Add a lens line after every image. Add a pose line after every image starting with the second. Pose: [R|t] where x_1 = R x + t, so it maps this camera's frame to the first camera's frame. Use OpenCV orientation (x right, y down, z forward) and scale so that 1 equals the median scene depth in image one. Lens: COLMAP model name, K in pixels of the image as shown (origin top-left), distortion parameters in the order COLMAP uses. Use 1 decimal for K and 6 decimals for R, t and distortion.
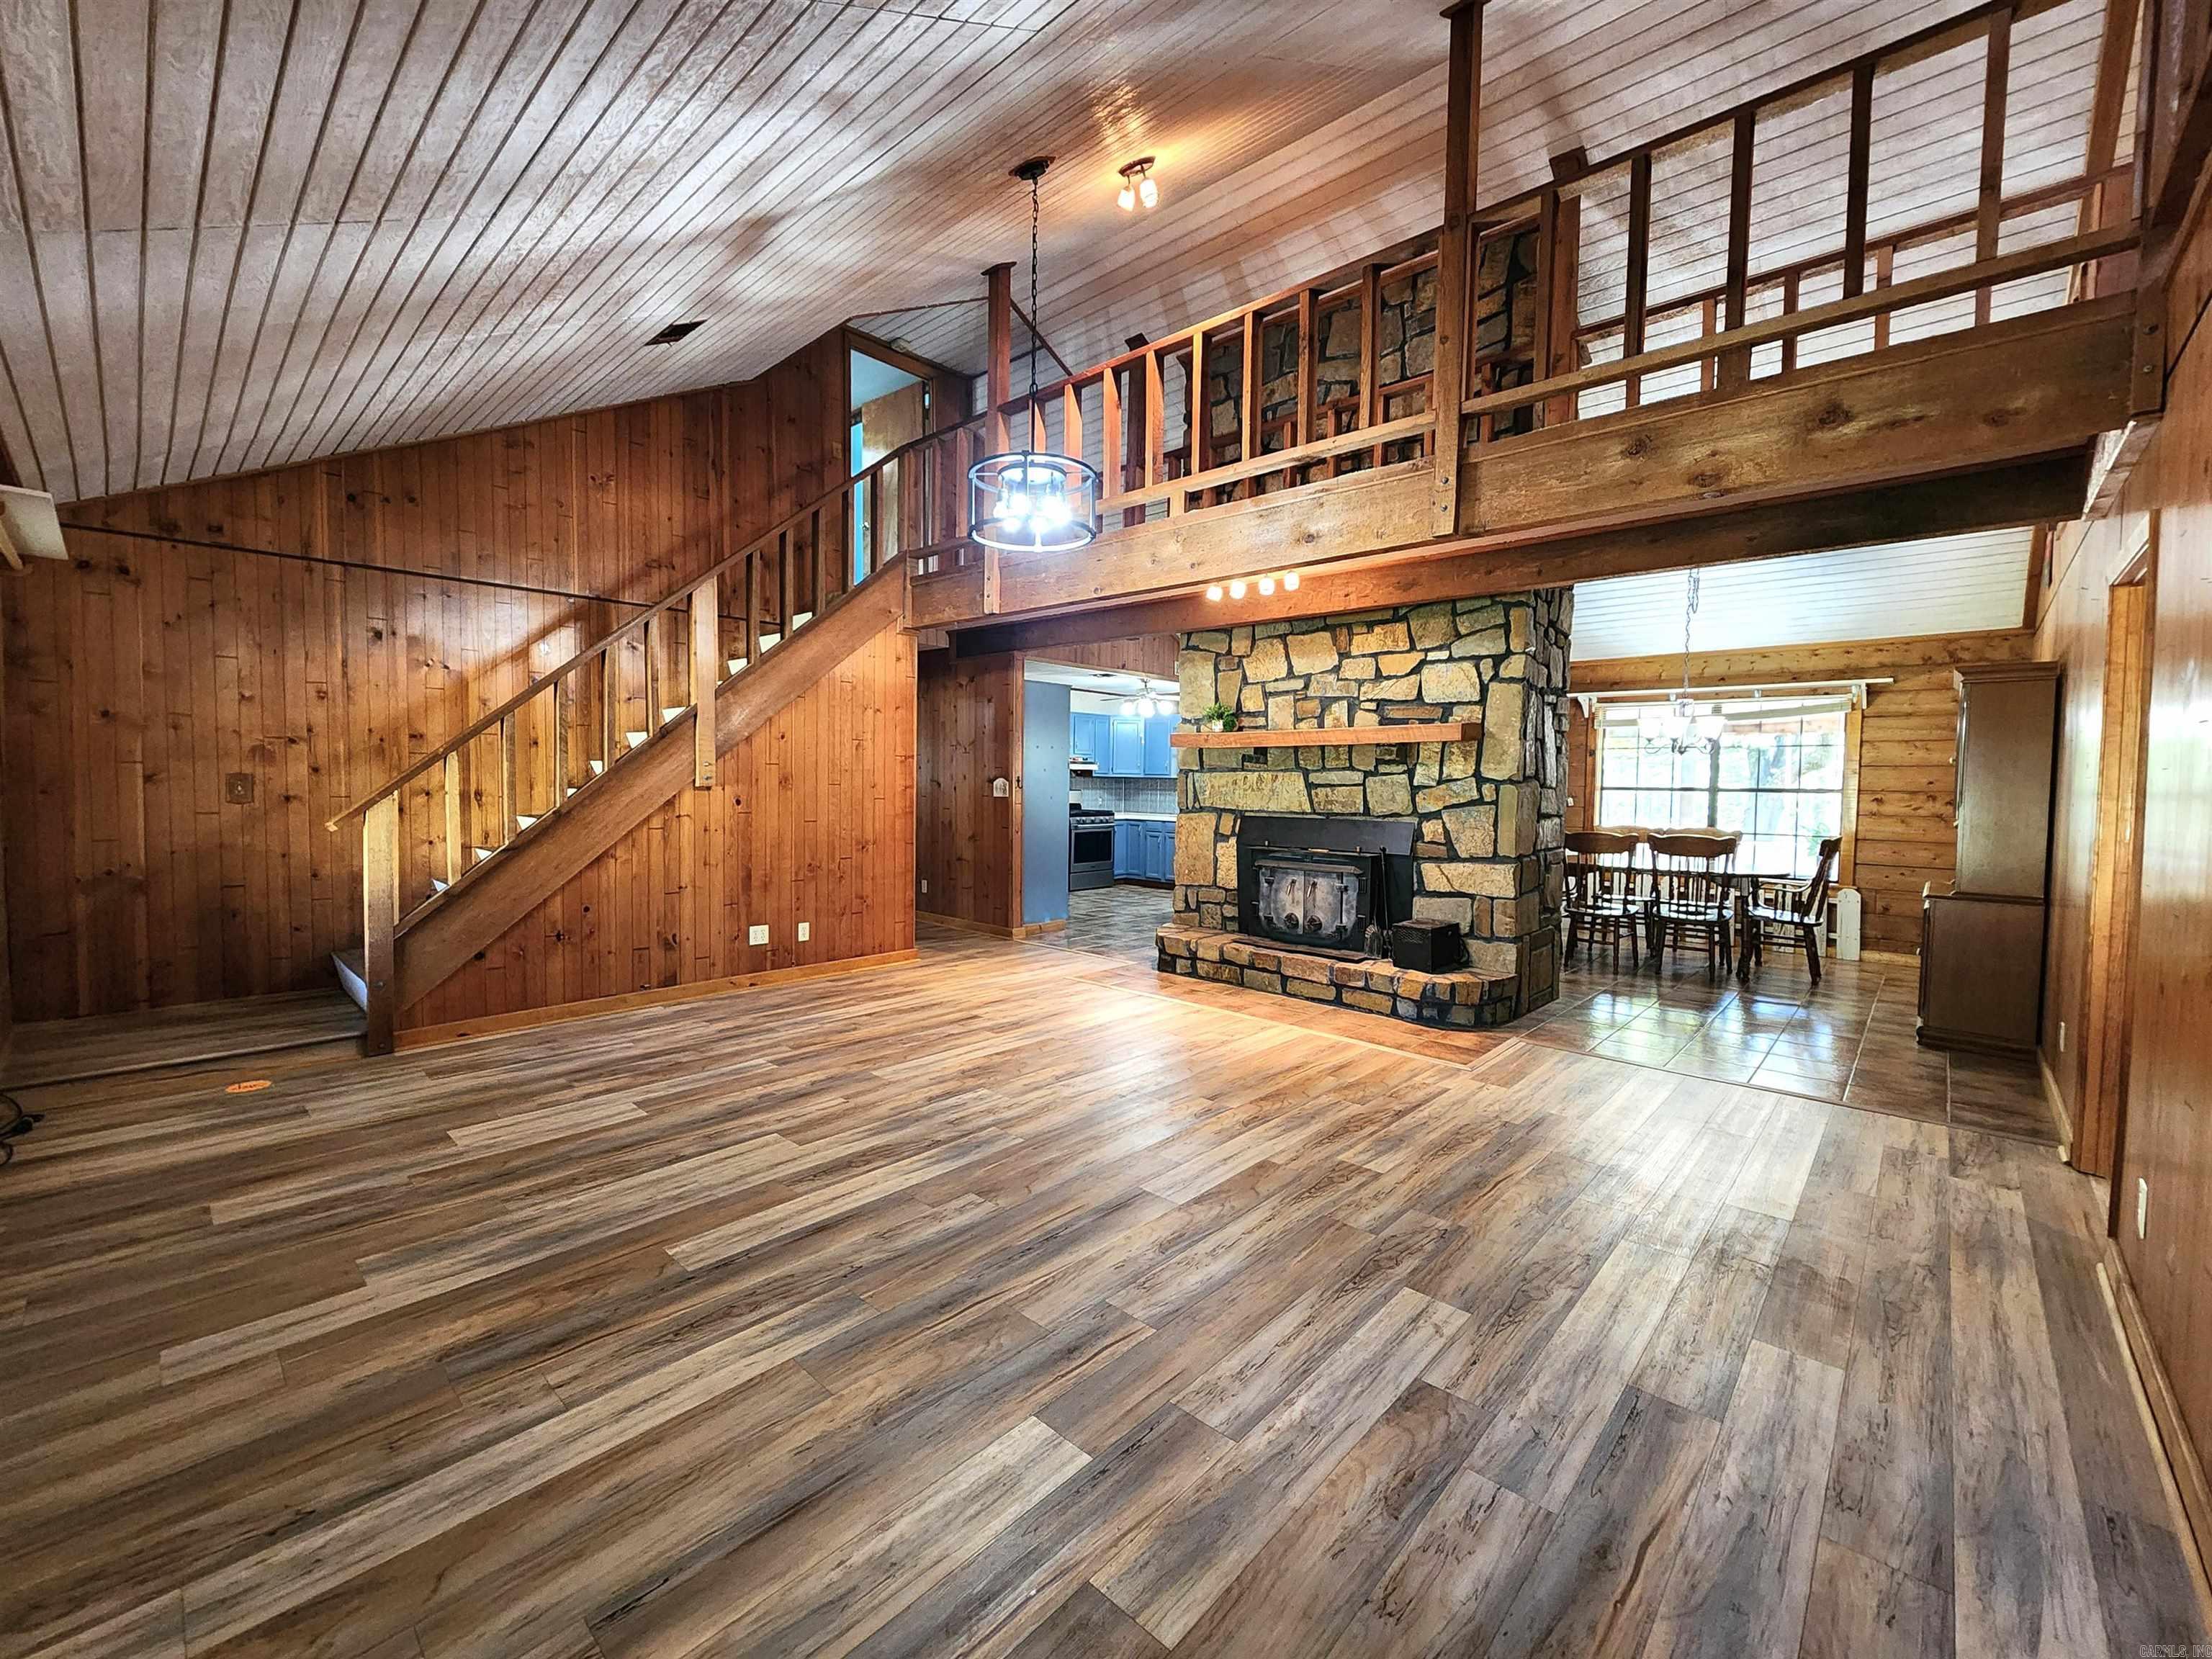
lens RADIAL K [[905.6, 0, 1096.8], [0, 905.6, 815.3], [0, 0, 1]] dist [-0.002961, 0.000813]
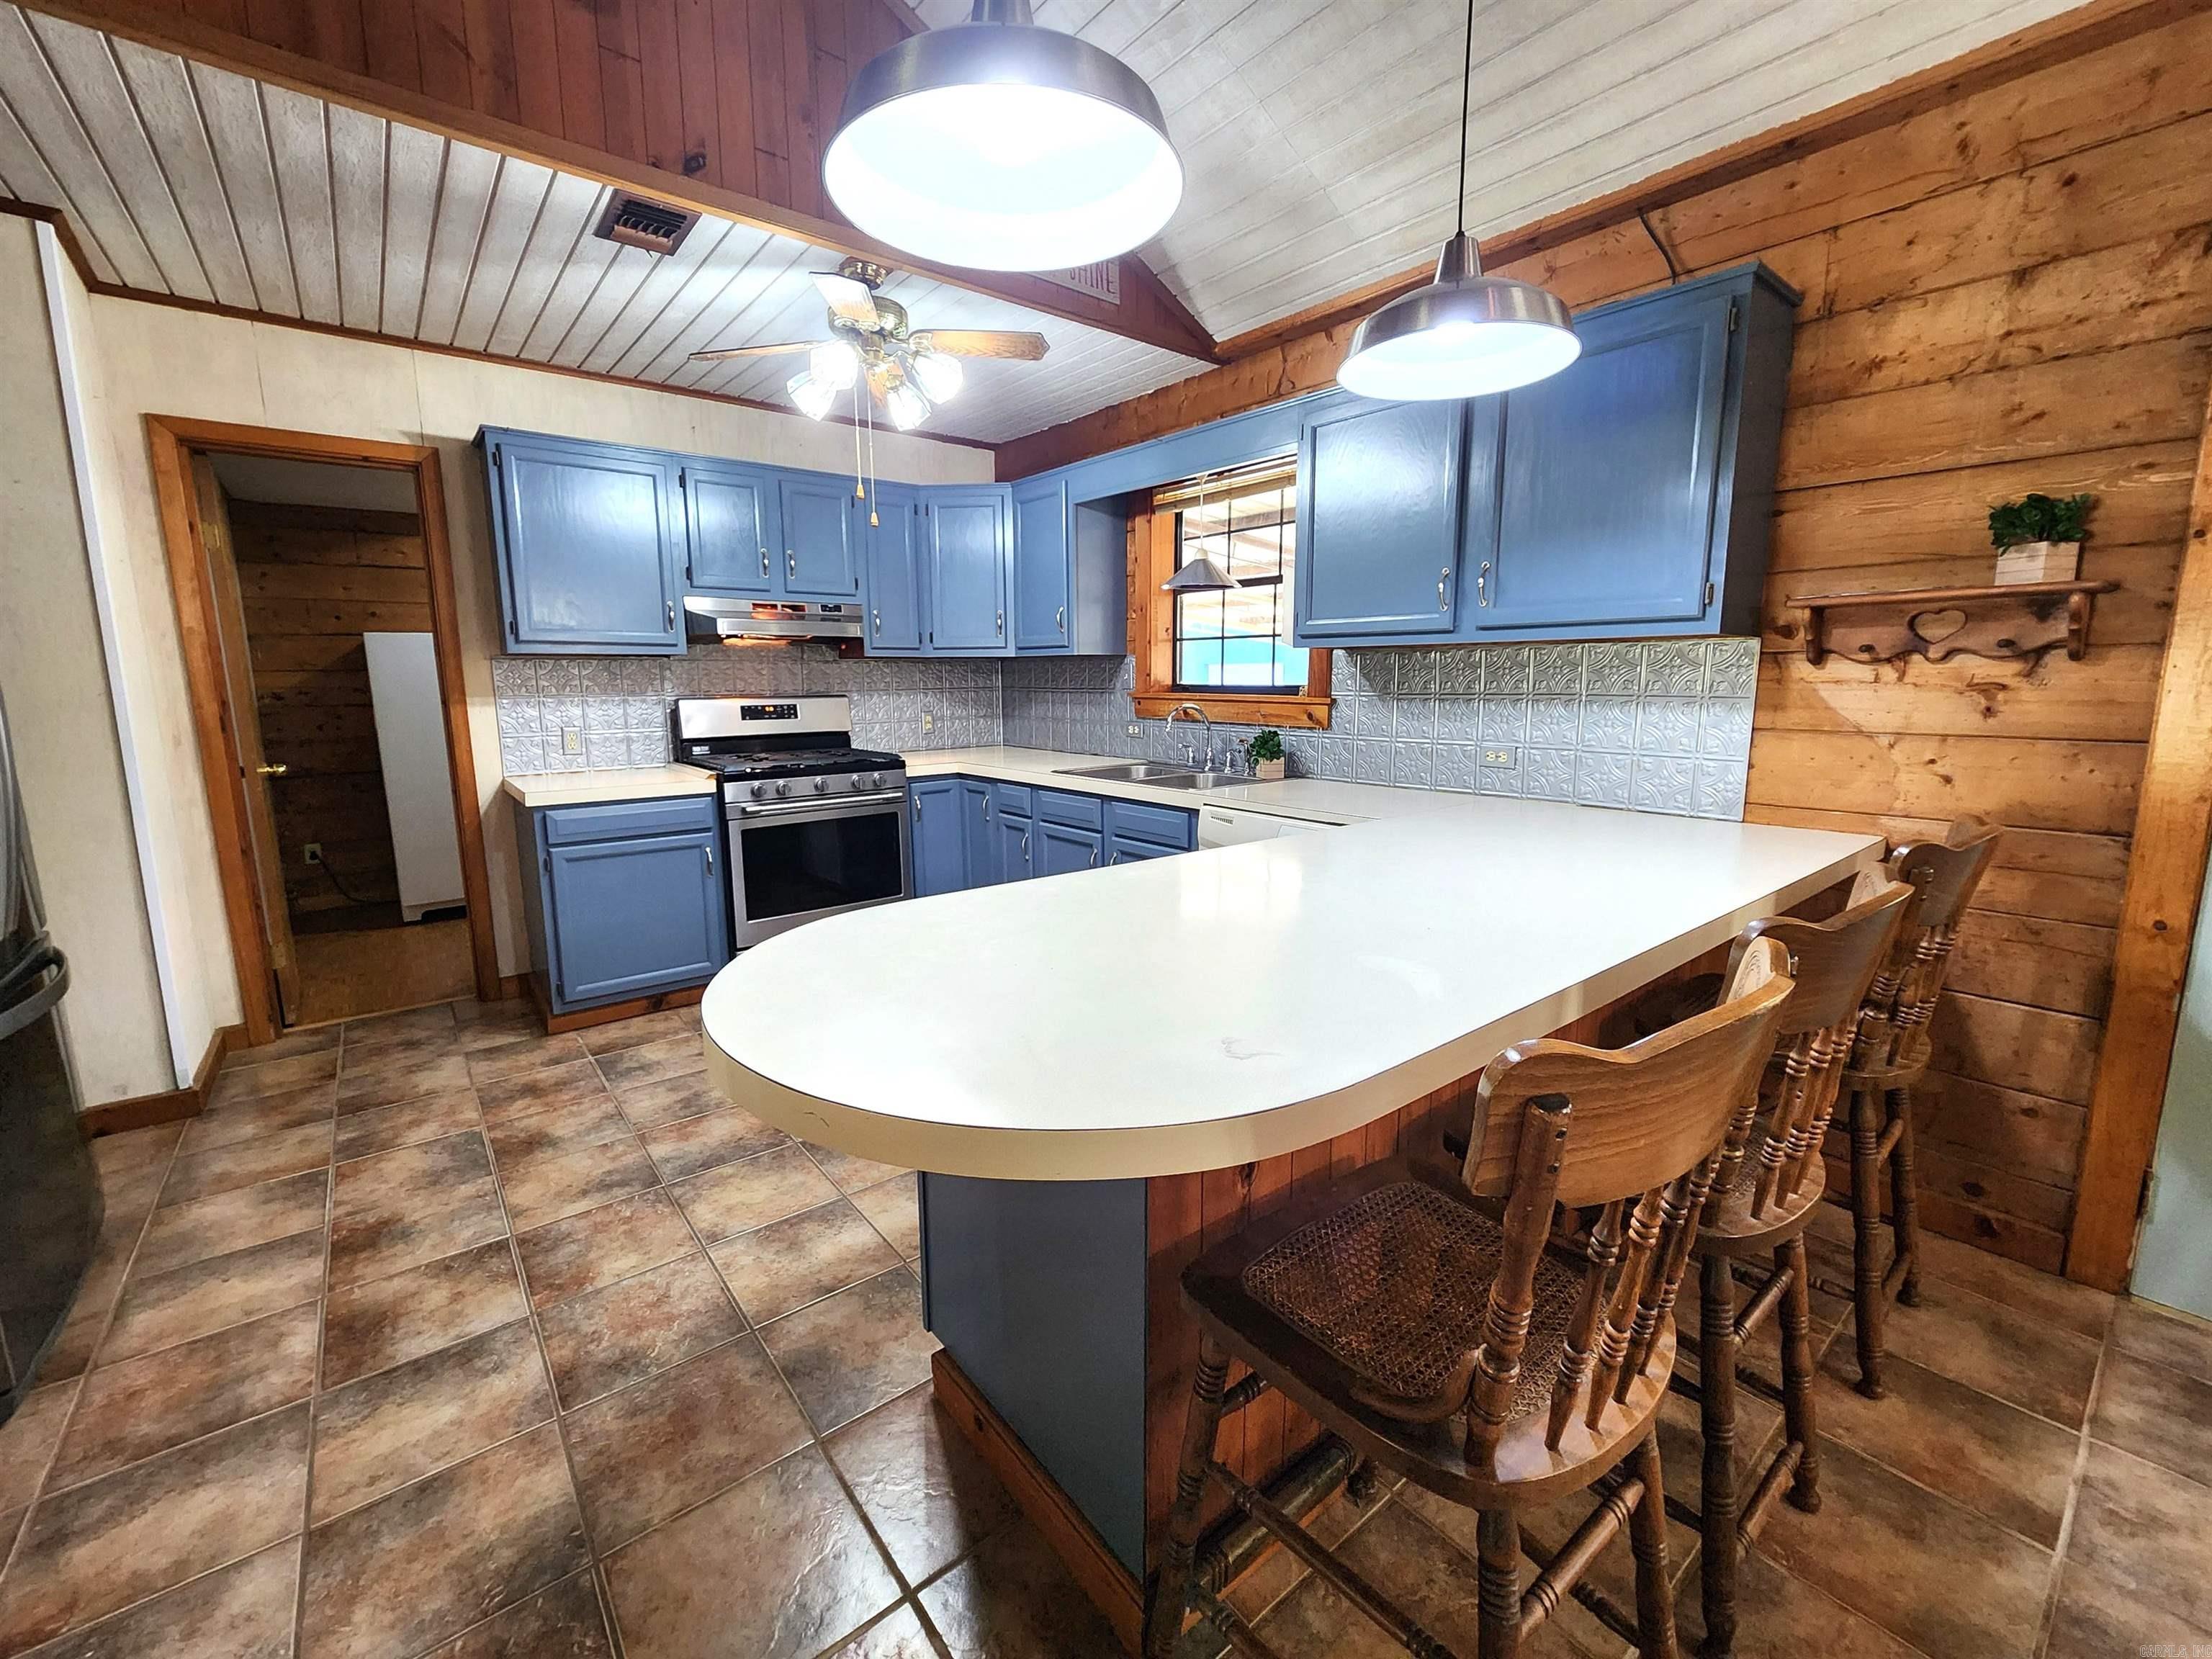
lens RADIAL K [[905.6, 0, 1096.9], [0, 905.6, 813.7], [0, 0, 1]] dist [-0.002961, 0.000813]
pose [[0.989254, -0.000704, -0.146204, 0.293277], [0.016960, 0.993790, 0.109974, -0.039683], [0.145219, -0.111271, 0.983123, 1.364602]]
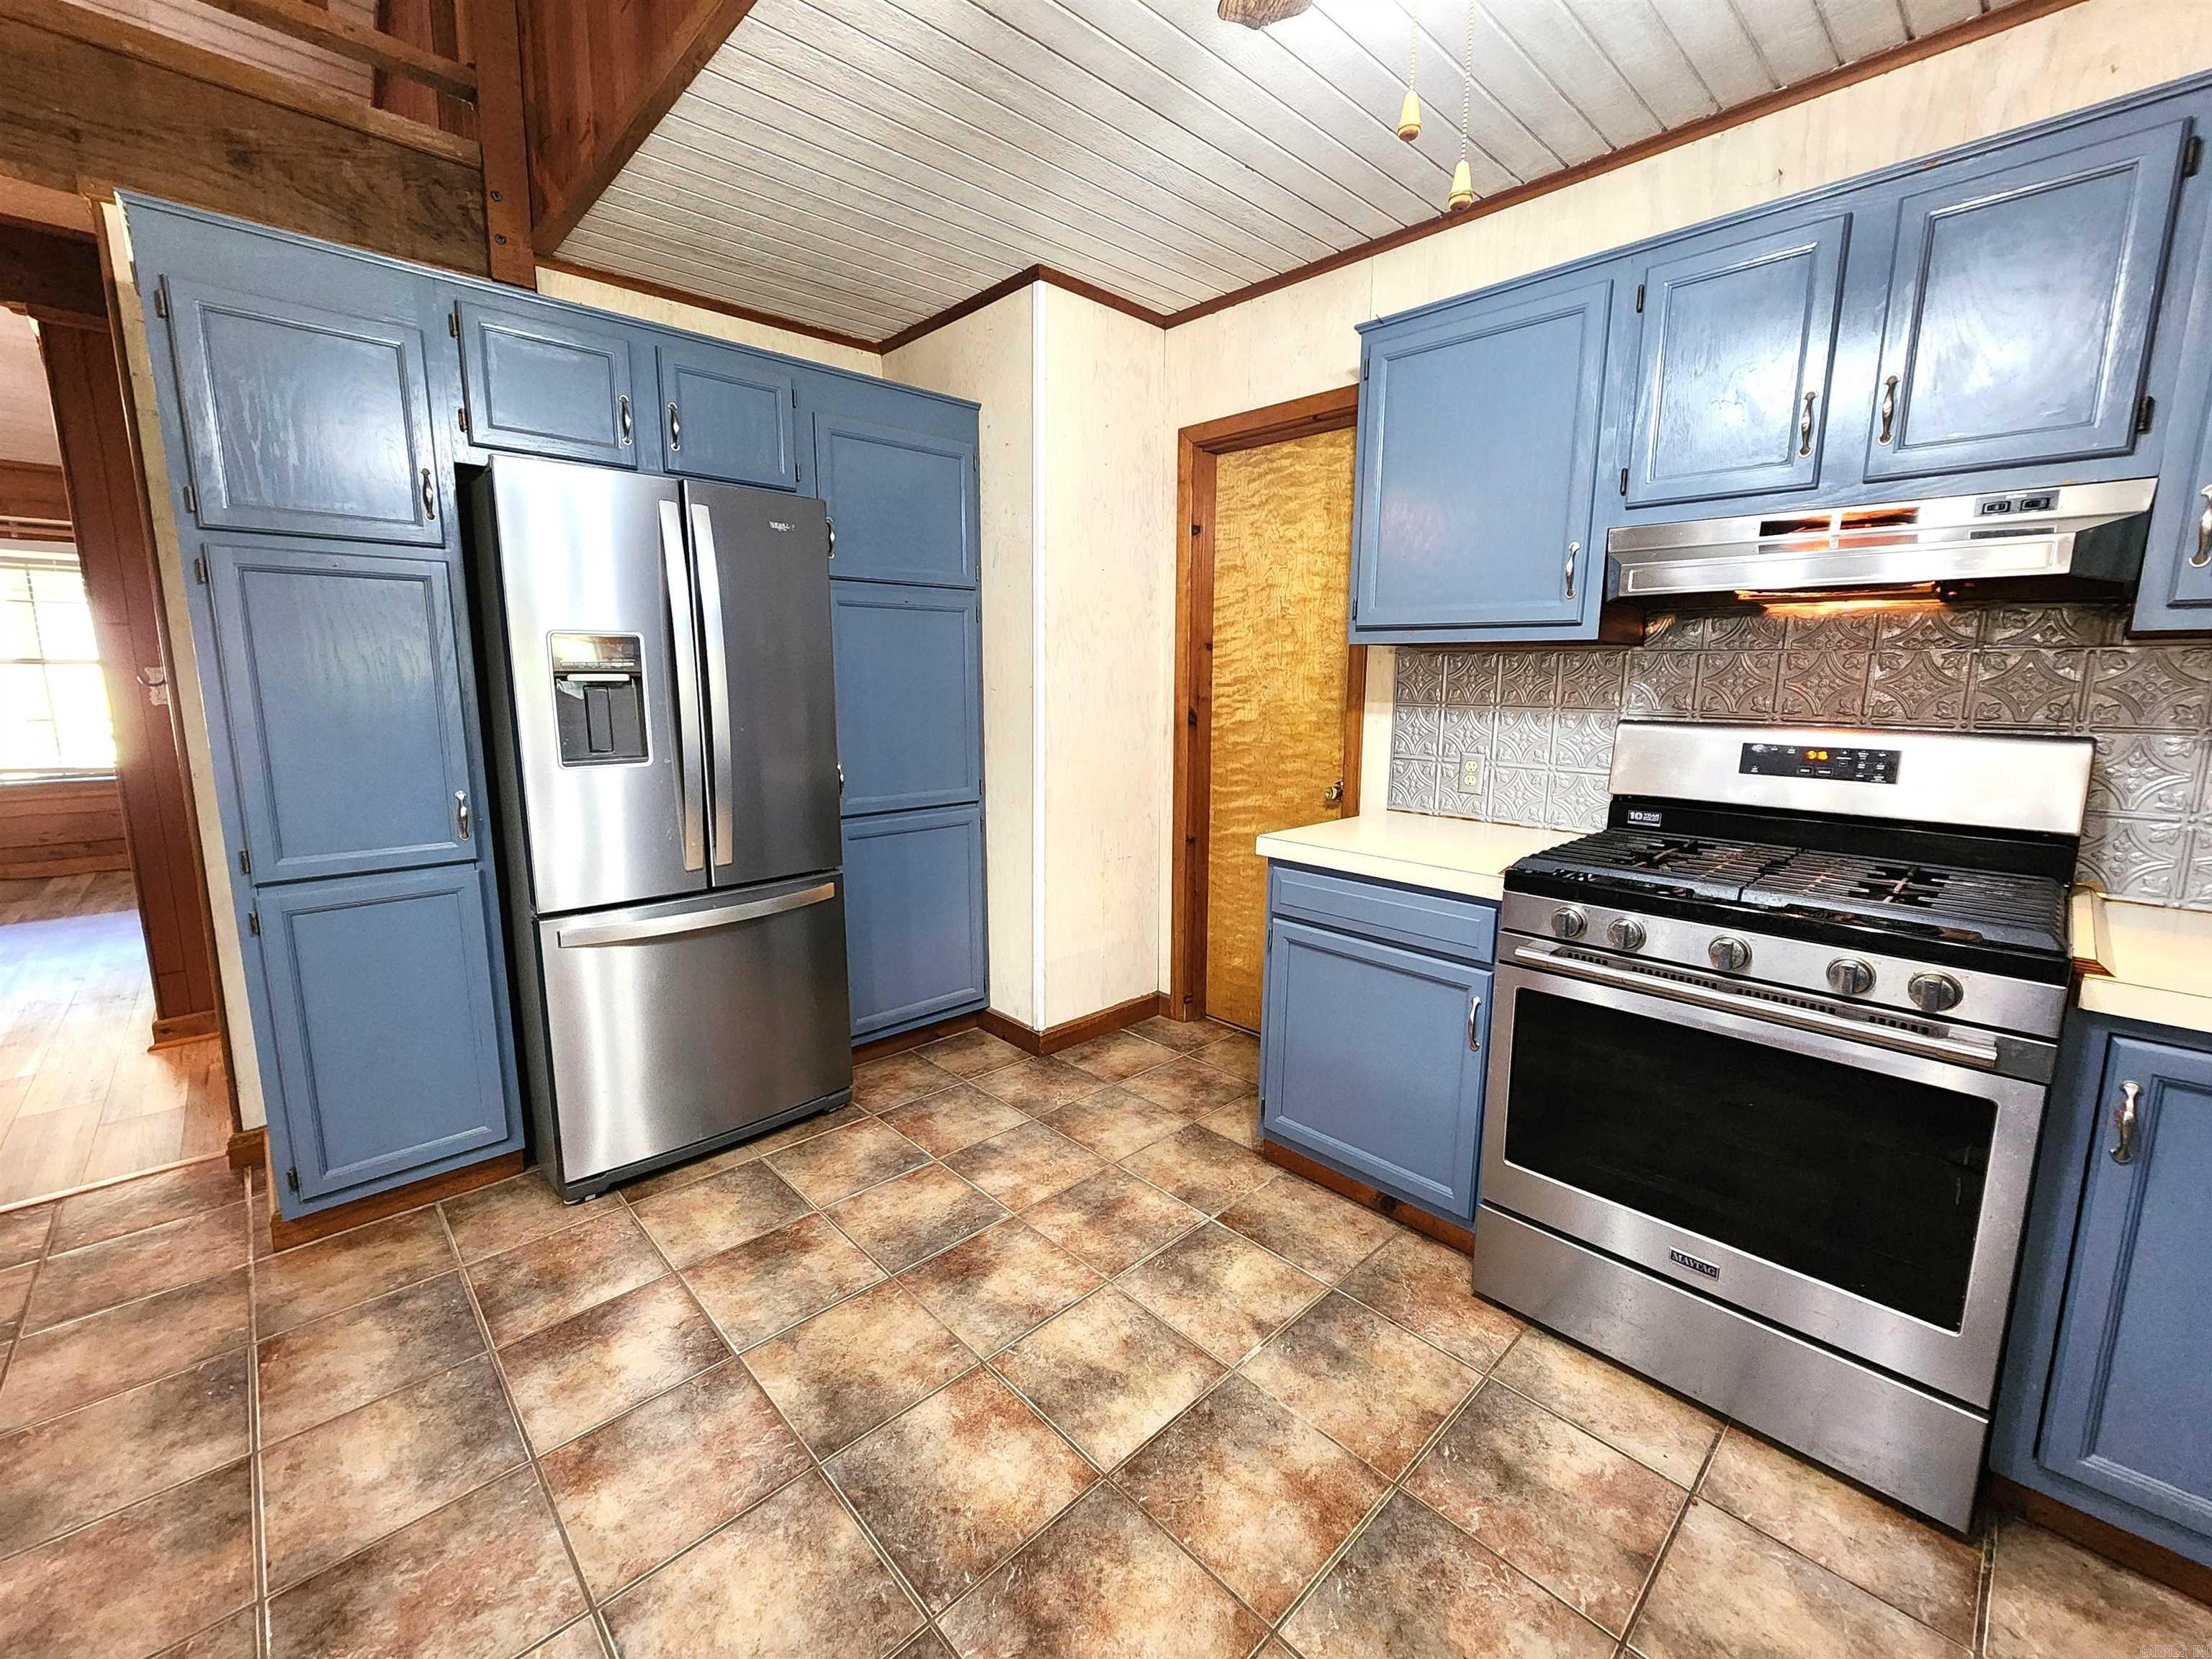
lens RADIAL K [[905.6, 0, 1101.5], [0, 905.6, 815.4], [0, 0, 1]] dist [-0.002961, 0.000813]
pose [[-0.058066, 0.142364, -0.988110, 0.269474], [-0.046899, 0.988298, 0.145148, -0.062498], [0.997211, 0.054770, -0.050710, 1.818667]]
